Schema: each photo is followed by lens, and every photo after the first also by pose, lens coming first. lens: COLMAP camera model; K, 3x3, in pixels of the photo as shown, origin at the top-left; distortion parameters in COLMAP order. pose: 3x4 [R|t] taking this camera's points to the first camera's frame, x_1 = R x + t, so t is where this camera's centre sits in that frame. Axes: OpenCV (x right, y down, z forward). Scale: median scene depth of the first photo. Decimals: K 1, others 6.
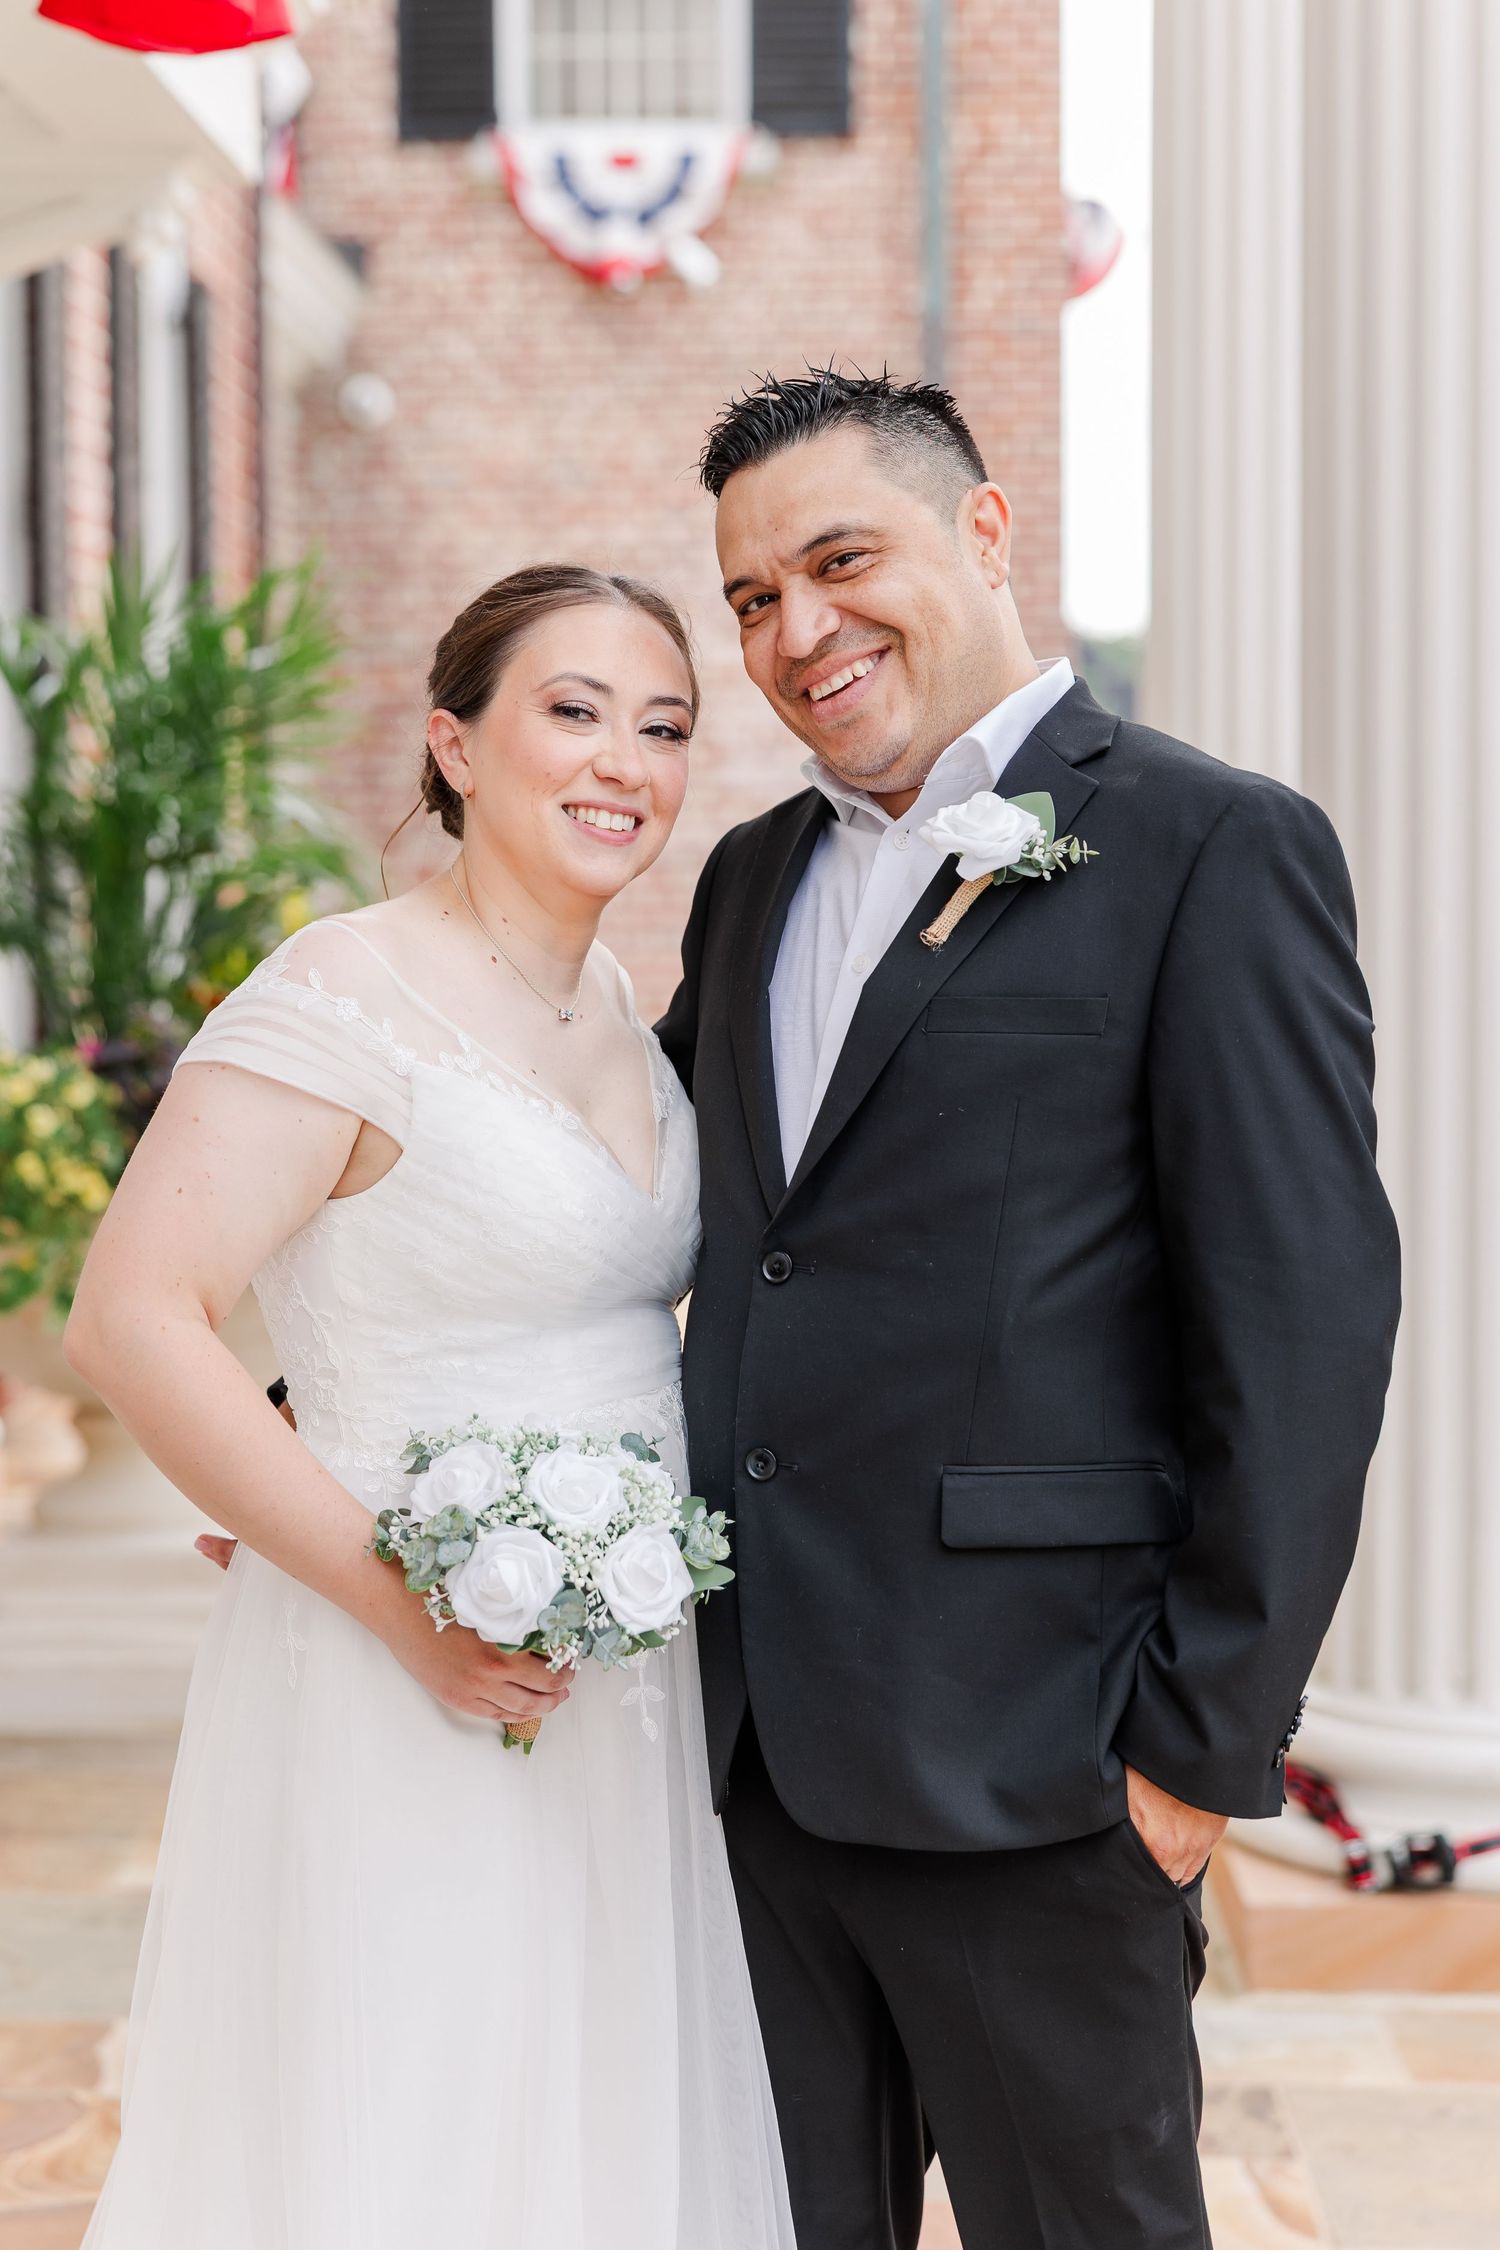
lens RADIAL K [[4235.0, 0, 744.5], [0, 4235.0, 1087.5], [0, 0, 1]] dist [0.061648, 0.000000]
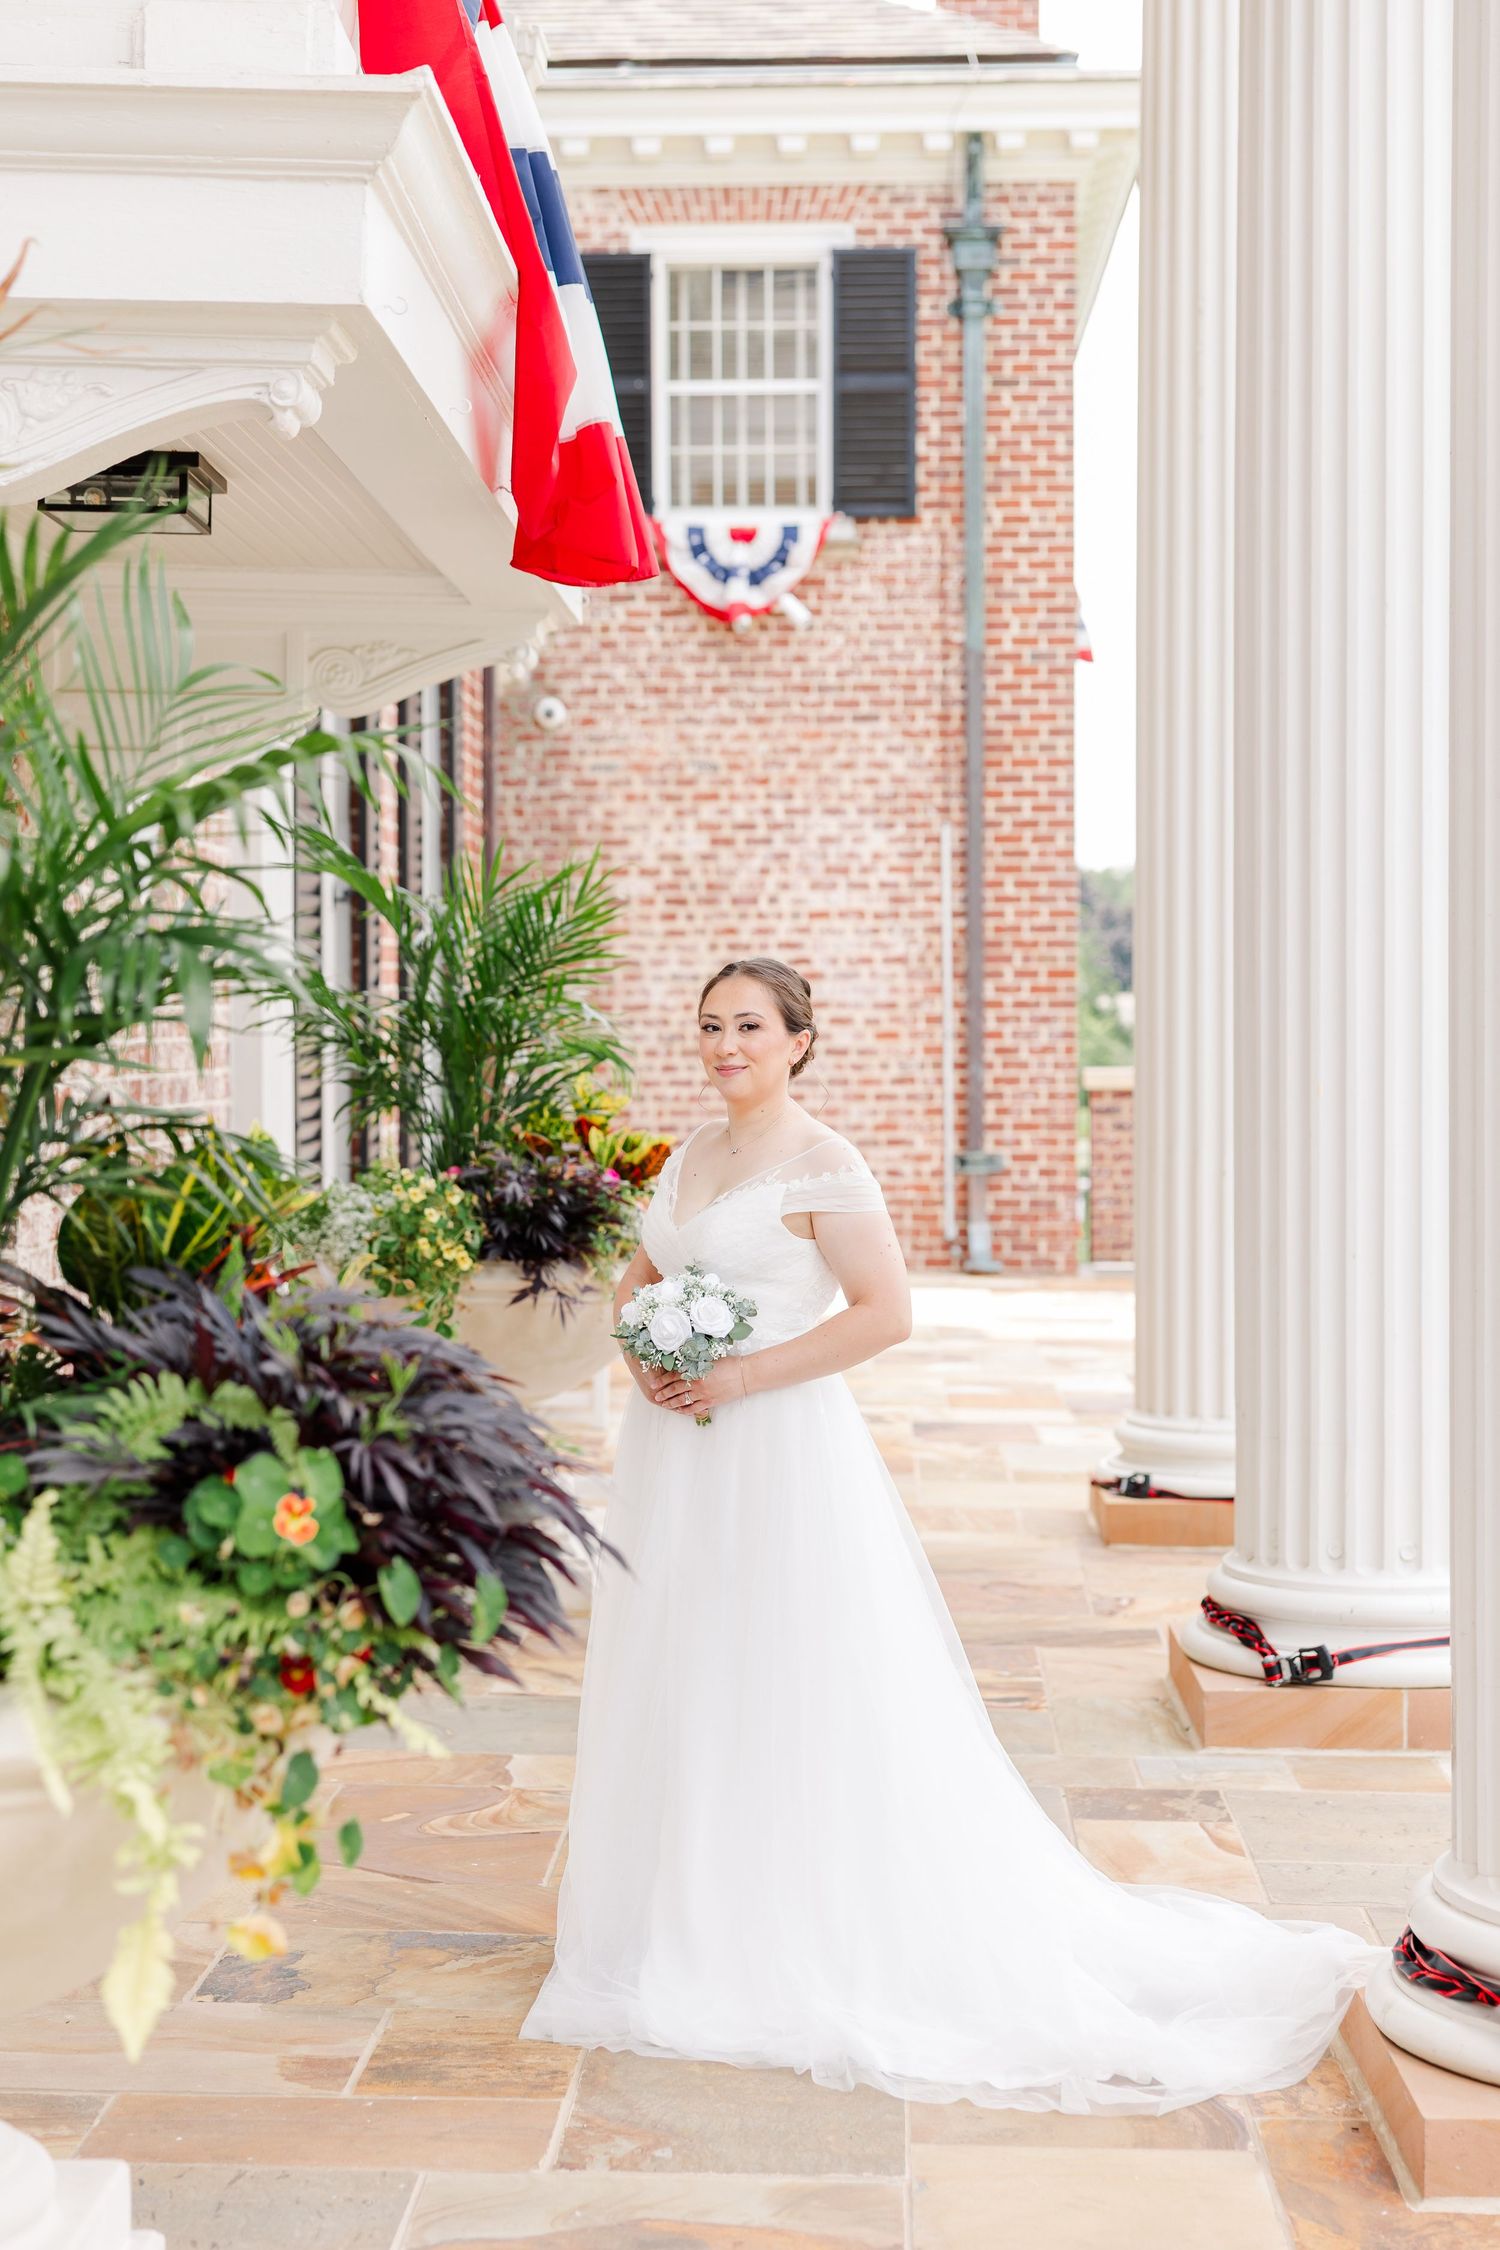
lens RADIAL K [[3490.3, 0, 728.1], [0, 3490.3, 1113.3], [0, 0, 1]] dist [0.003020, 0.000000]
pose [[0.999792, 0.002583, -0.020223, -0.029940], [-0.003341, 0.999291, -0.037500, 0.017896], [0.020112, 0.037559, 0.999092, -0.280831]]
